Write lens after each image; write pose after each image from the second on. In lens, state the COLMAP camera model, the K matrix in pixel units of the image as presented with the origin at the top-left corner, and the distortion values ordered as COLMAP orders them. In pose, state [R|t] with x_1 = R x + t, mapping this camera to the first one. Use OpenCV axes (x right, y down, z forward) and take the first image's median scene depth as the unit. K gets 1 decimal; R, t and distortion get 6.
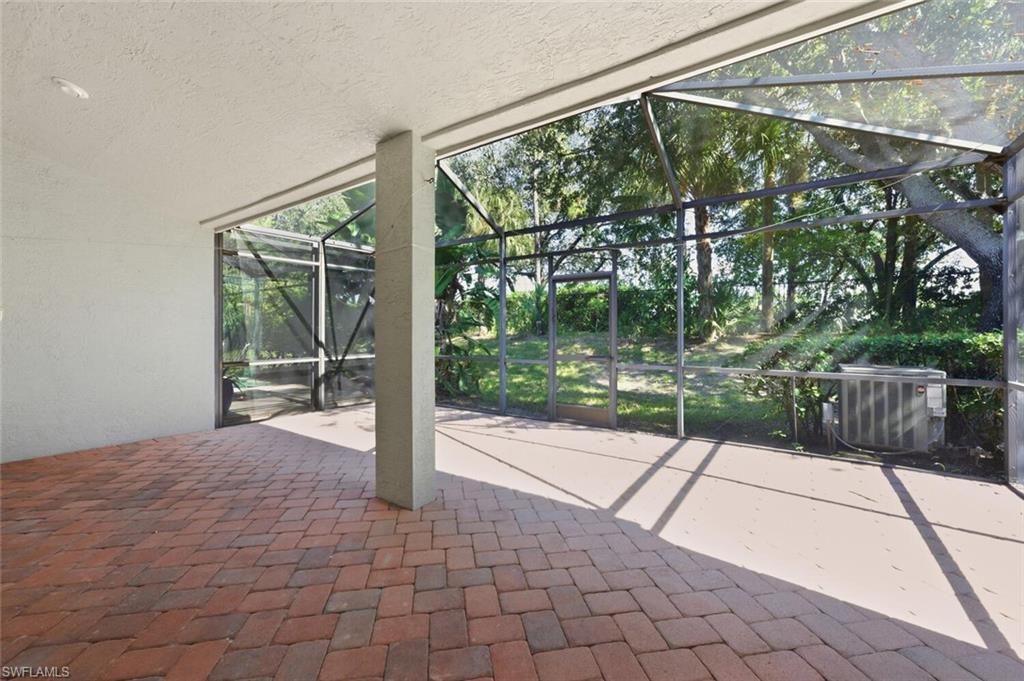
lens RADIAL K [[412.2, 0, 514.4], [0, 412.2, 337.4], [0, 0, 1]] dist [0.000465, 0.000324]
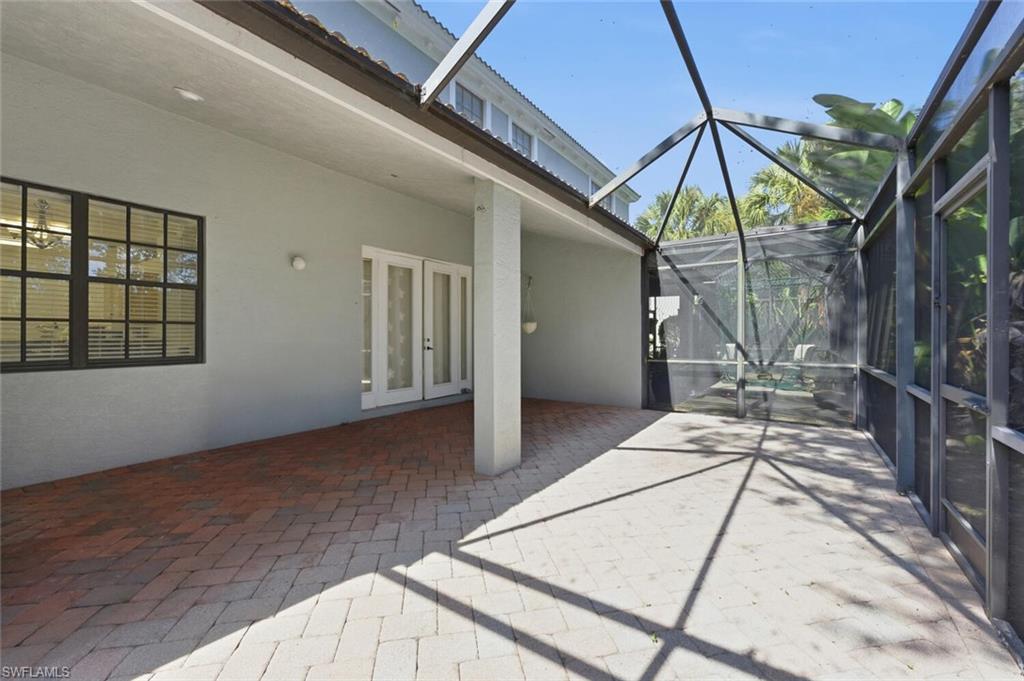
lens RADIAL K [[403.7, 0, 512.0], [0, 403.7, 336.1], [0, 0, 1]] dist [0.000854, 0.000374]
pose [[0.009755, 0.002868, -0.999948, 0.431904], [-0.000682, 0.999996, 0.002861, -0.005140], [0.999952, 0.000654, 0.009757, 0.462304]]
